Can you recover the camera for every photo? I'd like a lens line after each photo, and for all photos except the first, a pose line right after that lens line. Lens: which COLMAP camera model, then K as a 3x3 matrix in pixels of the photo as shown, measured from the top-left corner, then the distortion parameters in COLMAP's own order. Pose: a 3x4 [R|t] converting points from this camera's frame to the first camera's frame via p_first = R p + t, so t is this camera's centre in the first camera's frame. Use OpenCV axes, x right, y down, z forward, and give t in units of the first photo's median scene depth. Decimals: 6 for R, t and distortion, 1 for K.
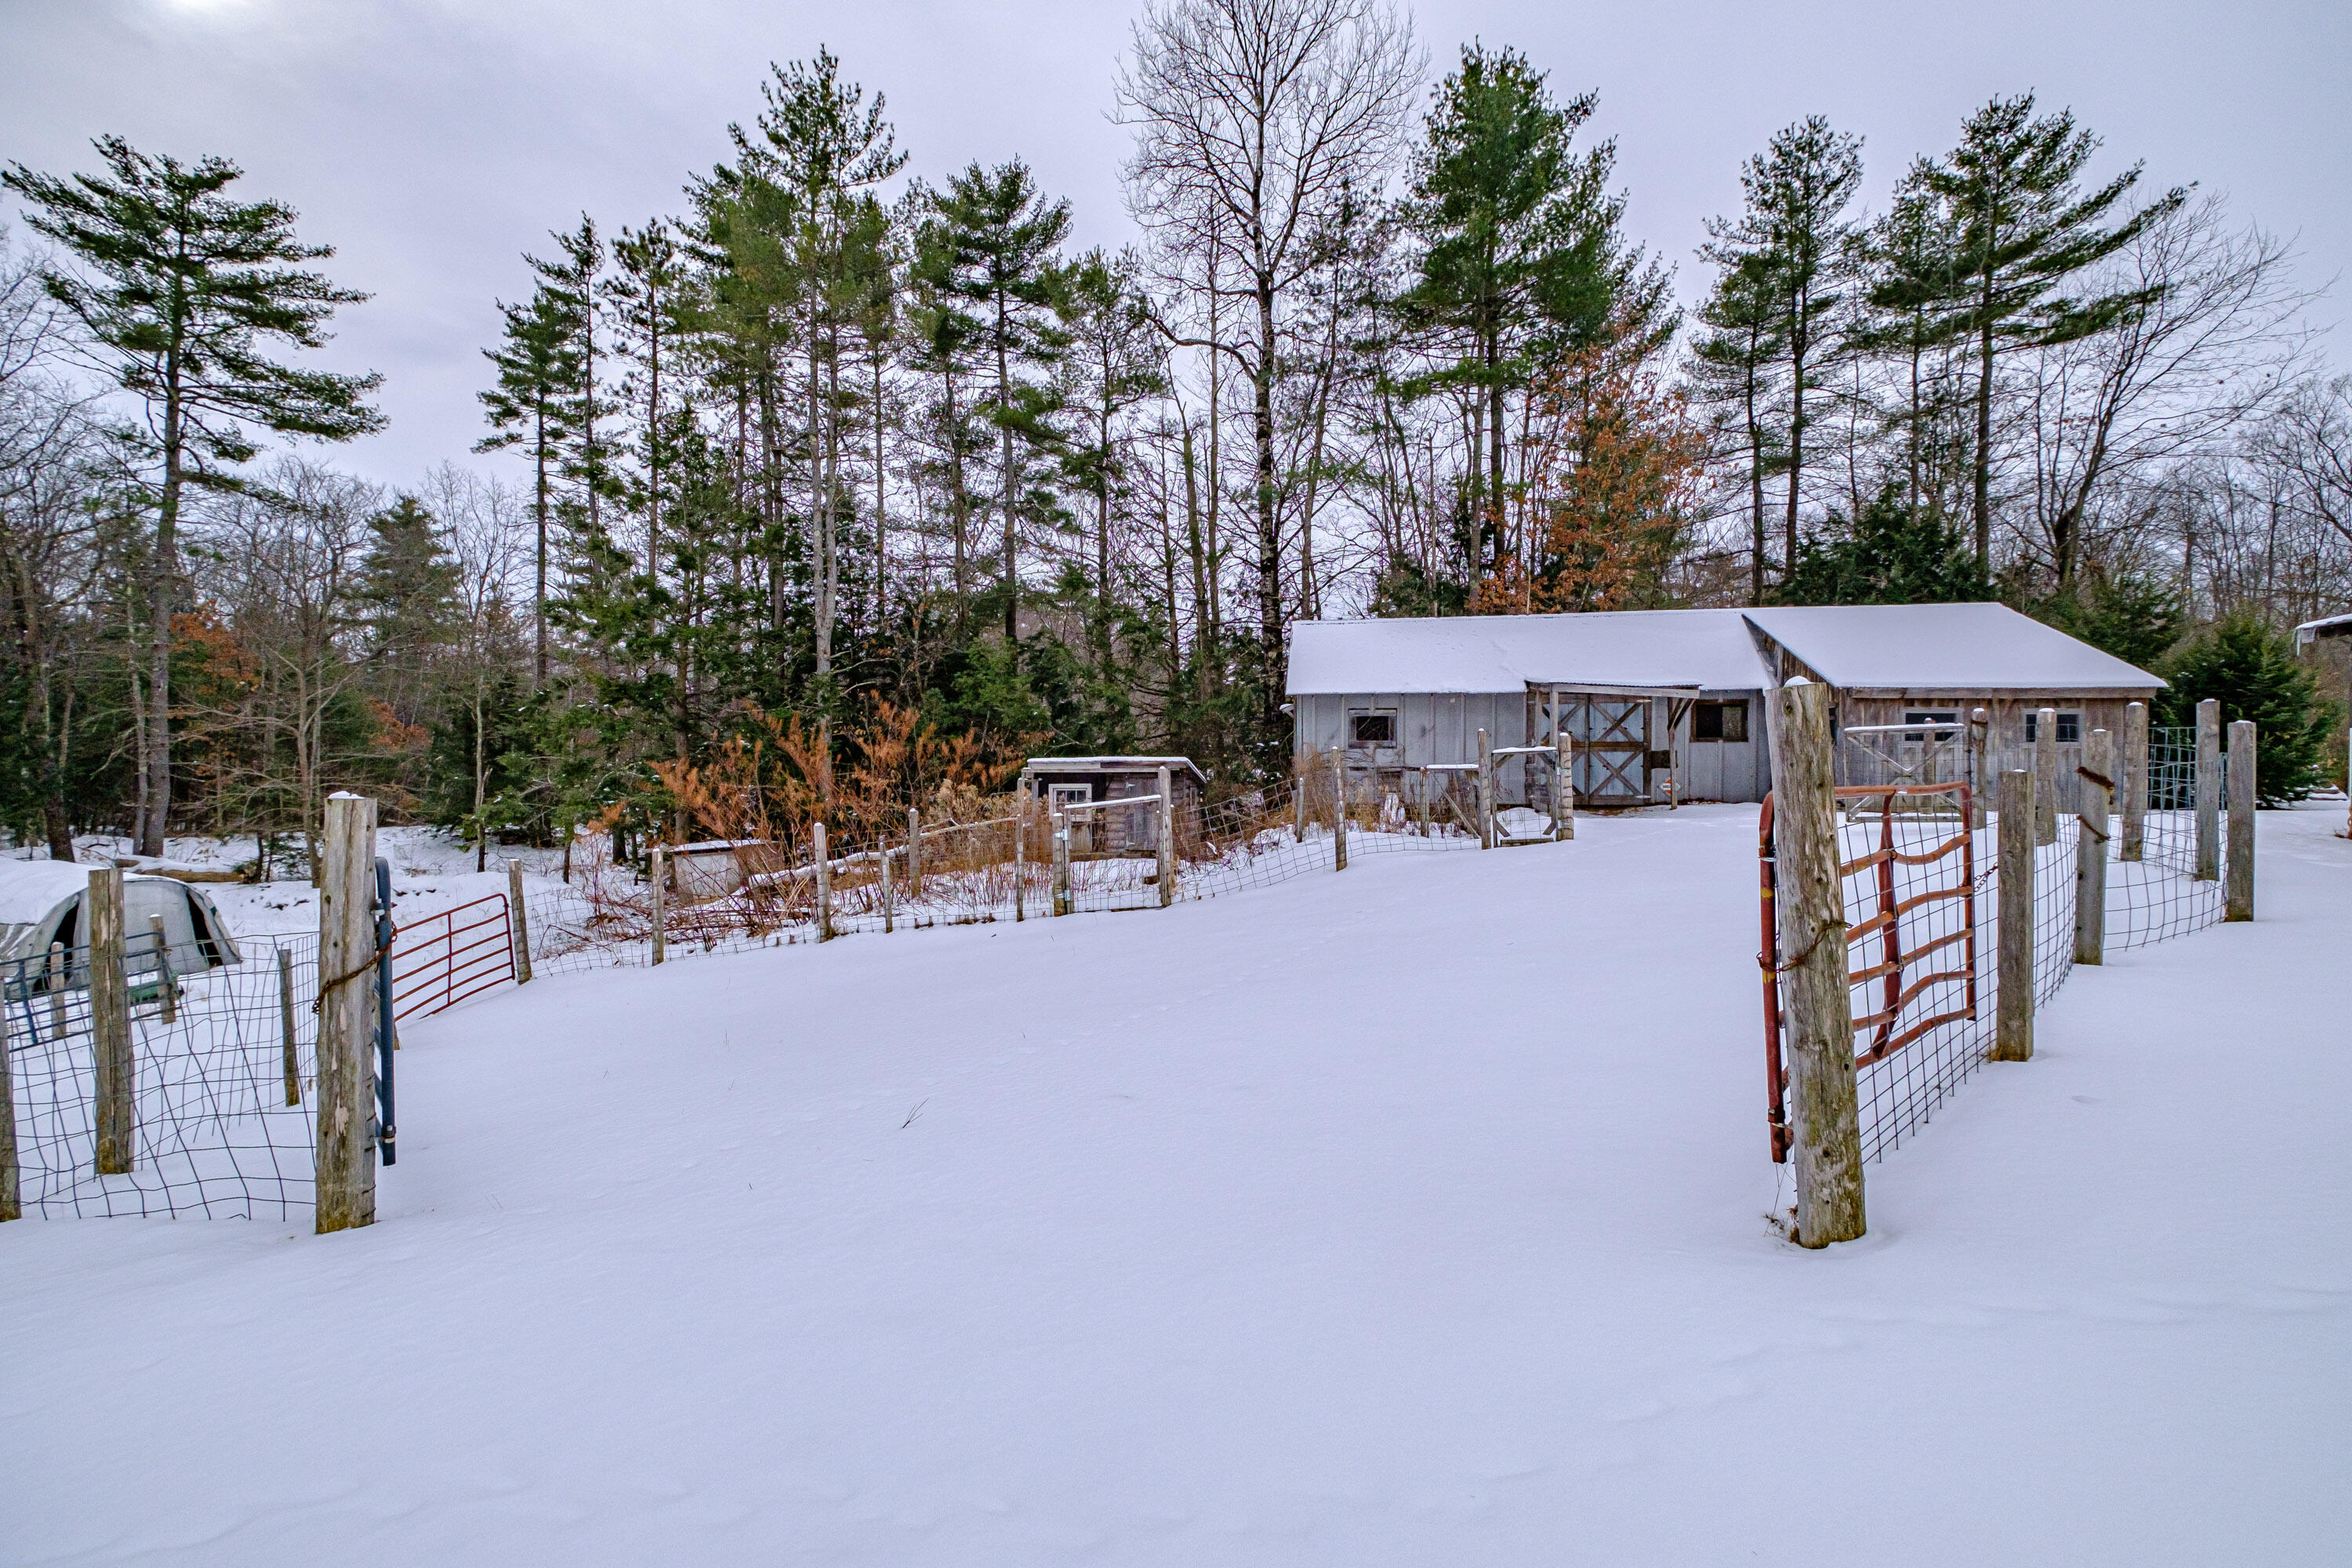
lens RADIAL K [[1013.2, 0, 1169.6], [0, 1013.2, 775.9], [0, 0, 1]] dist [-0.011668, -0.000180]
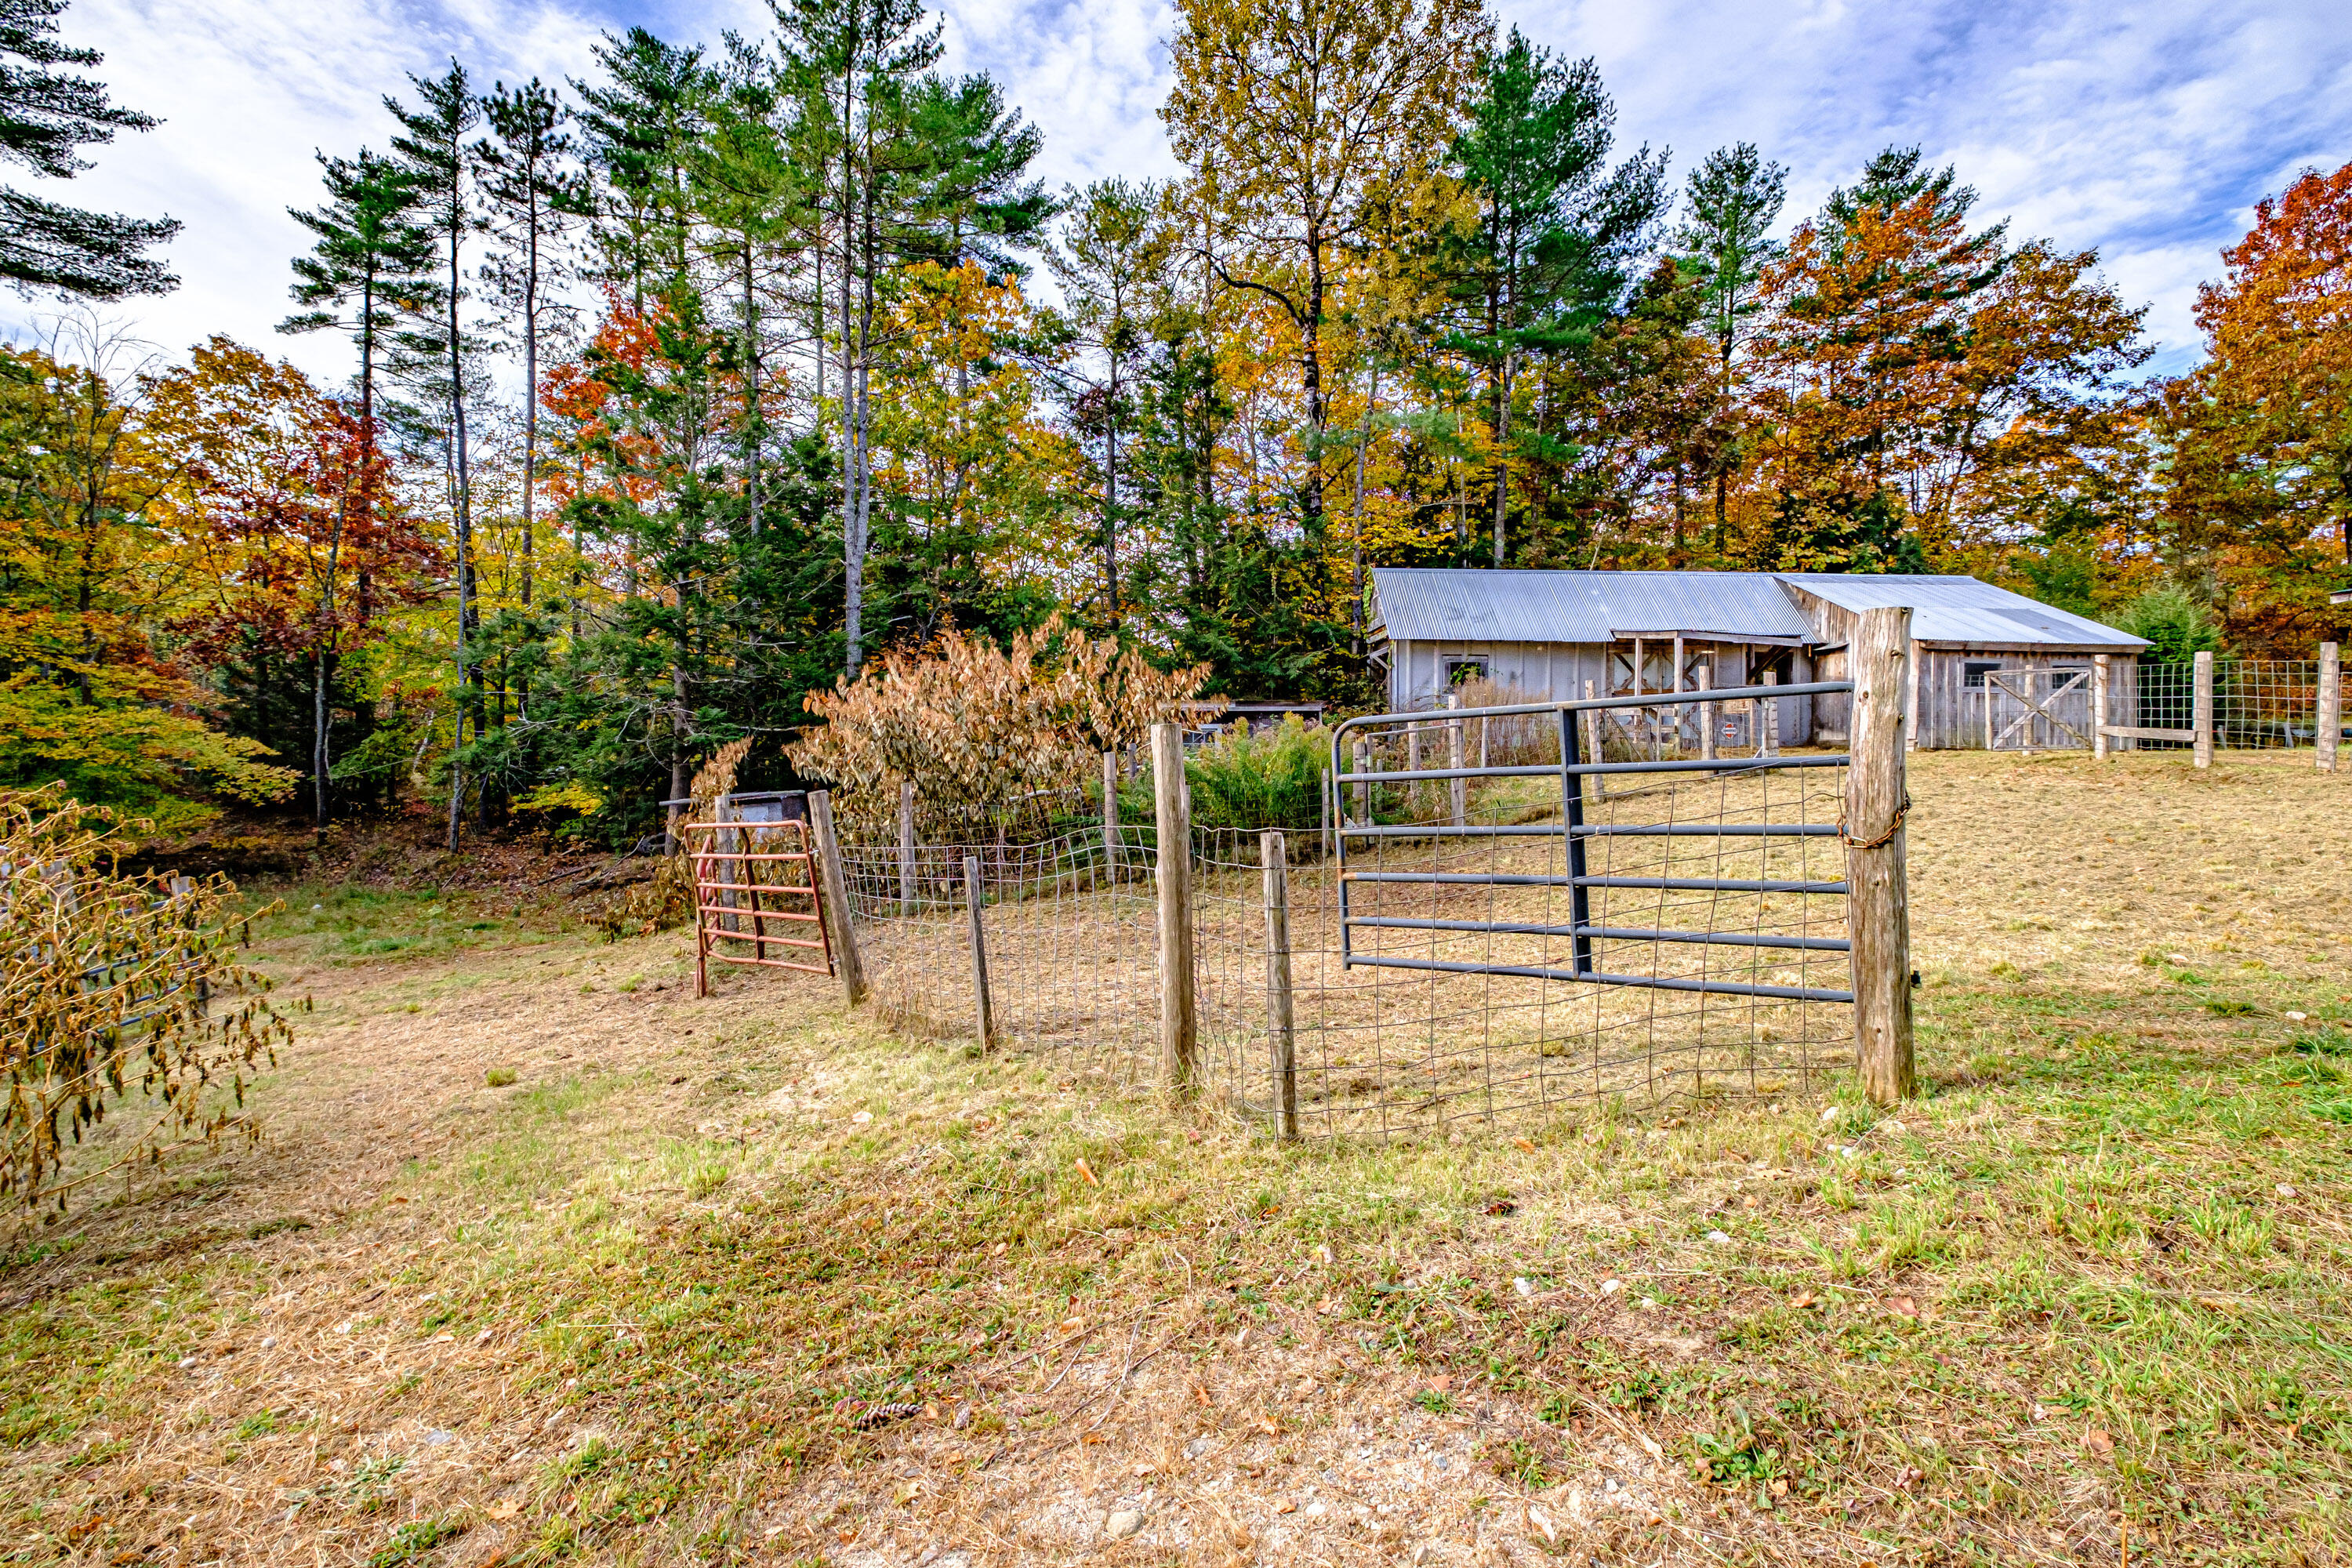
lens RADIAL K [[1018.9, 0, 1187.3], [0, 1018.9, 755.7], [0, 0, 1]] dist [-0.013695, -0.000406]
pose [[0.972210, -0.000345, 0.234112, -0.248469], [-0.001345, 0.999974, 0.007059, 0.022960], [-0.234109, -0.007178, 0.972184, 0.048982]]
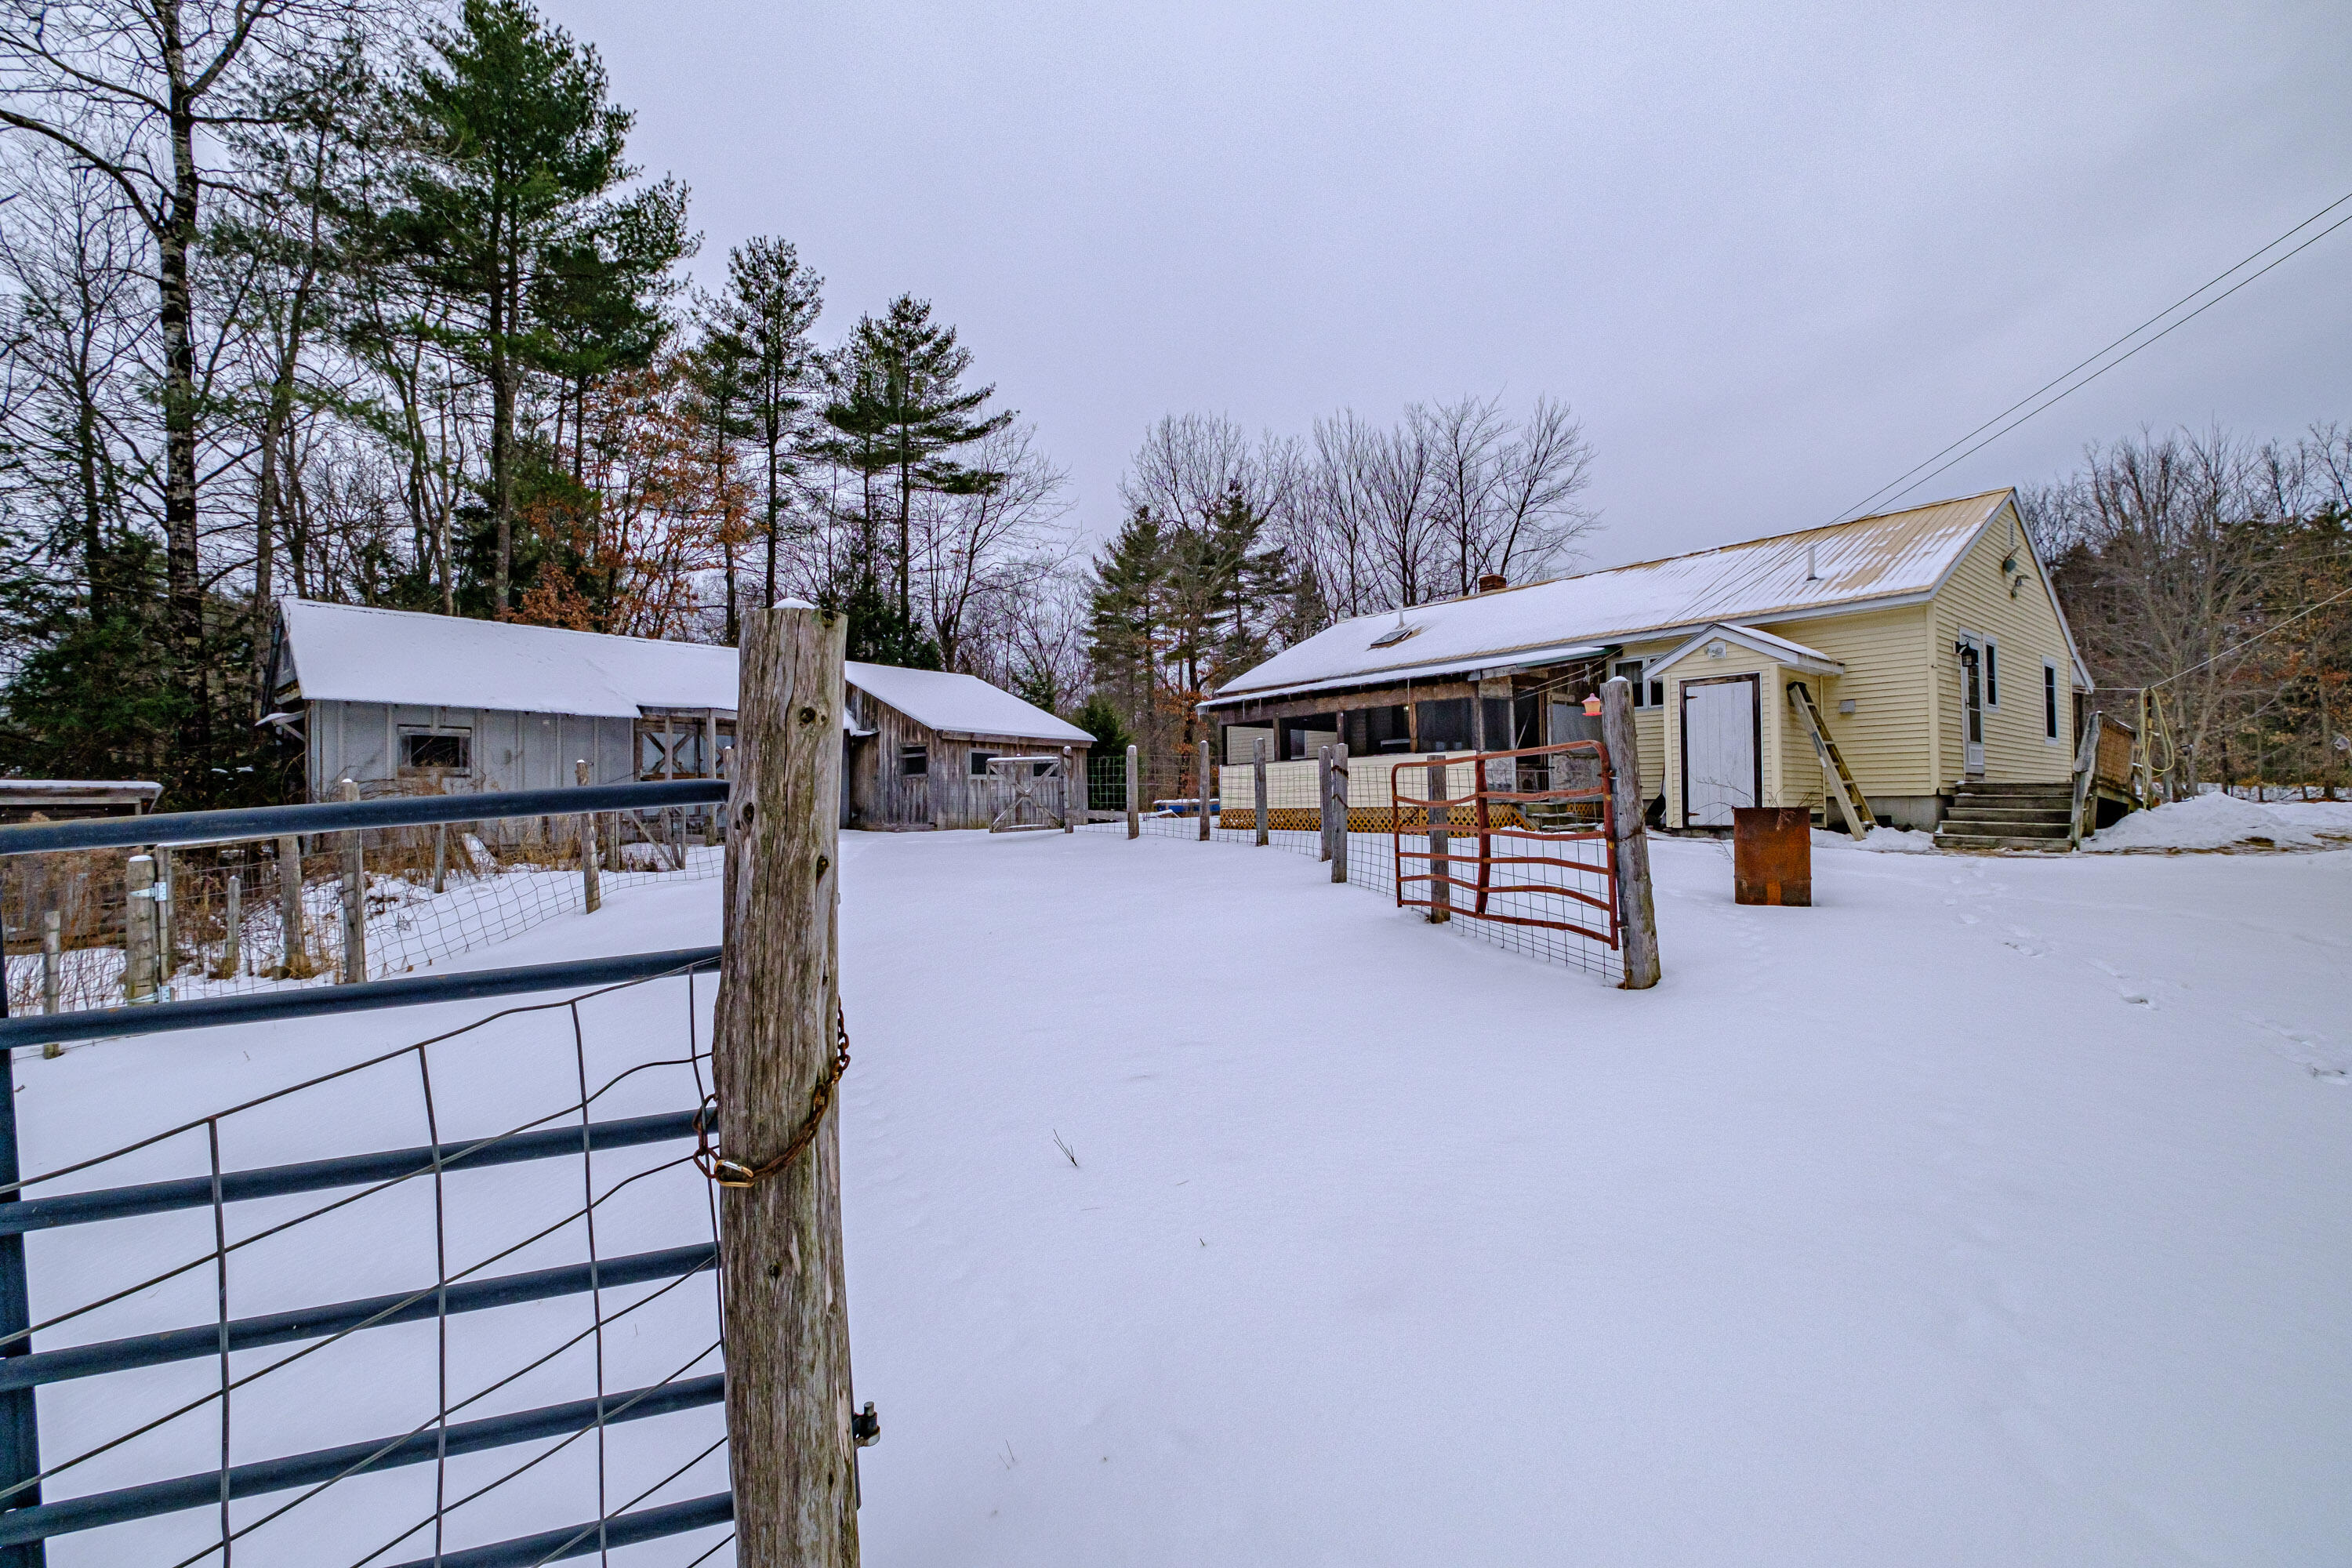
lens RADIAL K [[1004.3, 0, 1163.8], [0, 1004.3, 787.1], [0, 0, 1]] dist [0.006250, -0.009528]
pose [[0.475798, 0.011145, 0.879484, -0.169246], [0.031087, 0.999082, -0.029478, 0.016637], [-0.879005, 0.041366, 0.475014, 0.108356]]
